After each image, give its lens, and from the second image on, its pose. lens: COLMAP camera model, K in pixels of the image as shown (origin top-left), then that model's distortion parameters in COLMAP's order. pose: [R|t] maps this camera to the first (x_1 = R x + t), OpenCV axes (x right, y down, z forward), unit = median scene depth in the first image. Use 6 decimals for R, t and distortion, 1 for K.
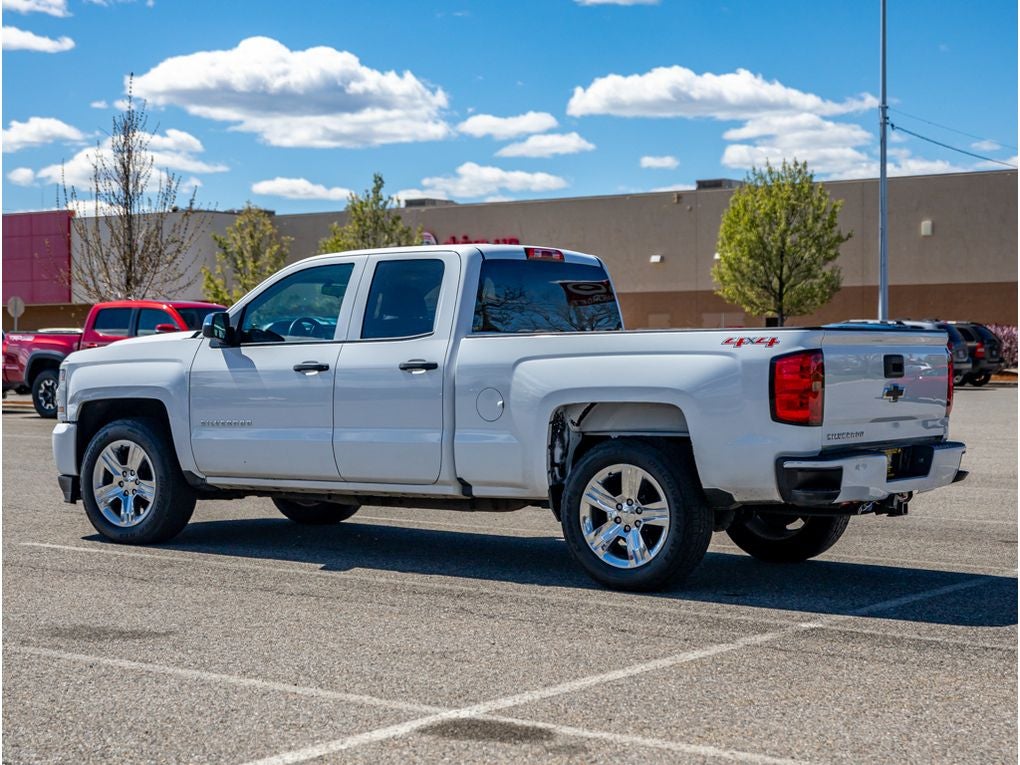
lens RADIAL K [[2147.8, 0, 510.0], [0, 2147.8, 382.5], [0, 0, 1]] dist [0.064599, 0.138732]
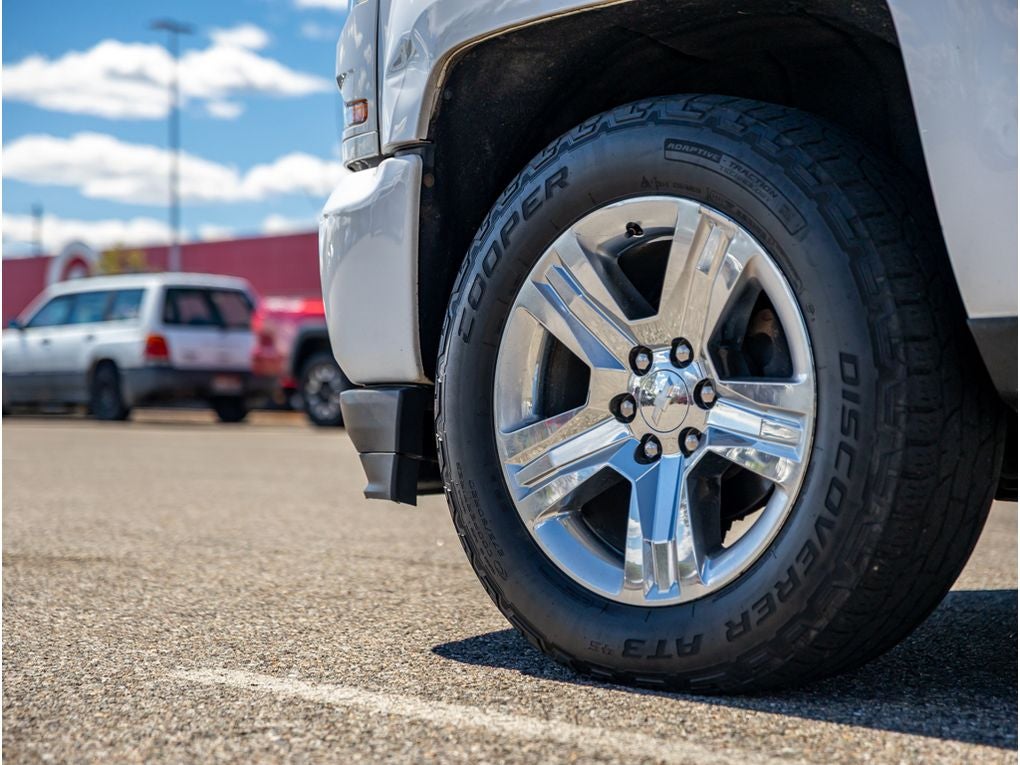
lens RADIAL K [[2147.8, 0, 510.0], [0, 2147.8, 382.5], [0, 0, 1]] dist [0.064599, 0.138732]
pose [[0.992047, 0.000032, -0.125872, -0.168091], [-0.004697, 0.999313, -0.036761, 0.053650], [0.125784, 0.037060, 0.991365, 0.798883]]
